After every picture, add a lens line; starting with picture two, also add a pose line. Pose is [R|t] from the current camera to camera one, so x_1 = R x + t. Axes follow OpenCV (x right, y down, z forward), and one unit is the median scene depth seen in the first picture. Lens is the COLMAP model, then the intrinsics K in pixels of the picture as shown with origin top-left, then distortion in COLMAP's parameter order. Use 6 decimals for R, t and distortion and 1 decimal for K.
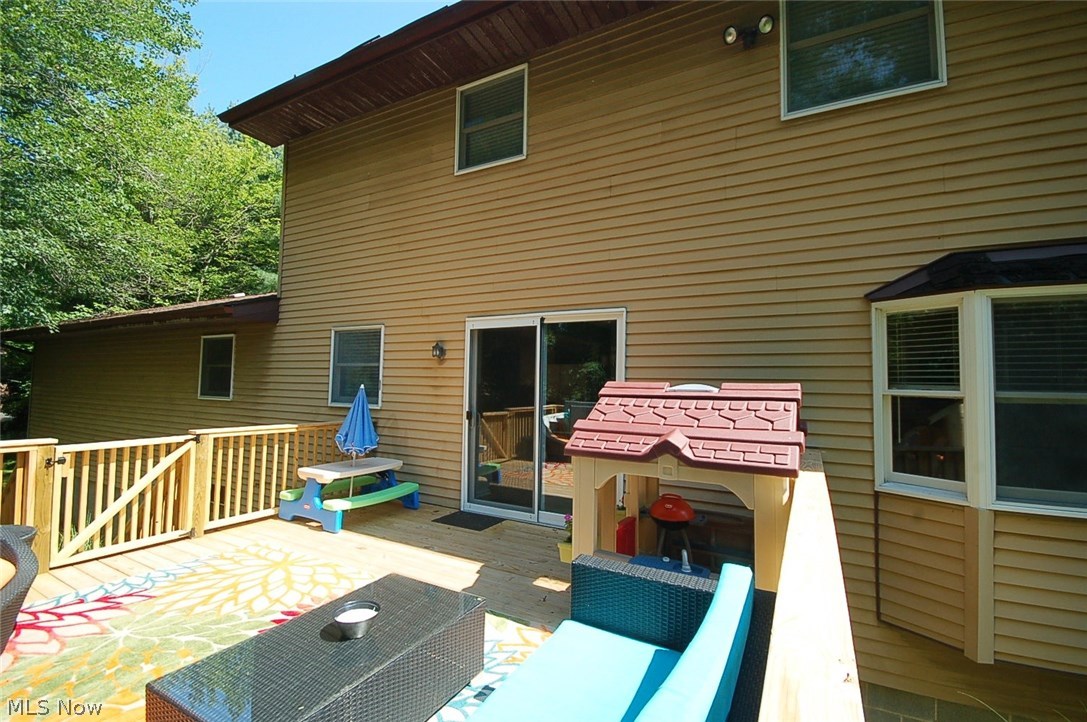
lens RADIAL K [[475.9, 0, 546.5], [0, 475.9, 357.4], [0, 0, 1]] dist [0.000887, 0.000009]
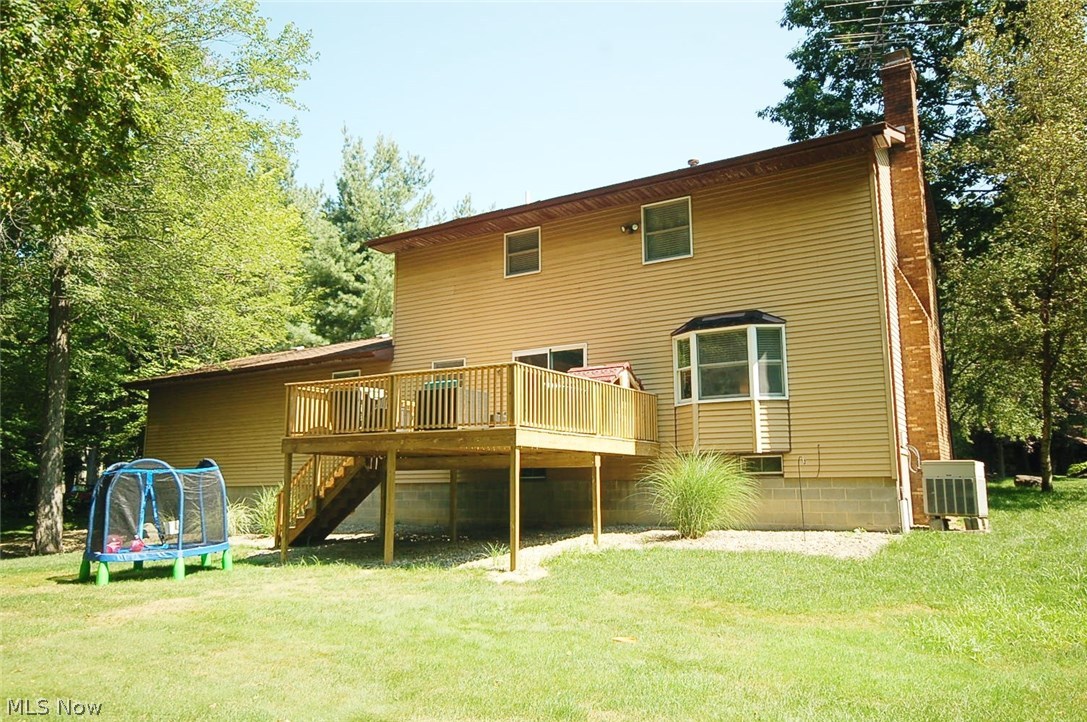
lens RADIAL K [[796.2, 0, 543.5], [0, 796.2, 361.0], [0, 0, 1]] dist [0.001769, 0.000081]
pose [[0.997816, -0.031722, -0.057943, 0.157201], [0.025274, 0.993742, -0.108801, 0.337077], [0.061031, 0.107099, 0.992373, -2.381225]]
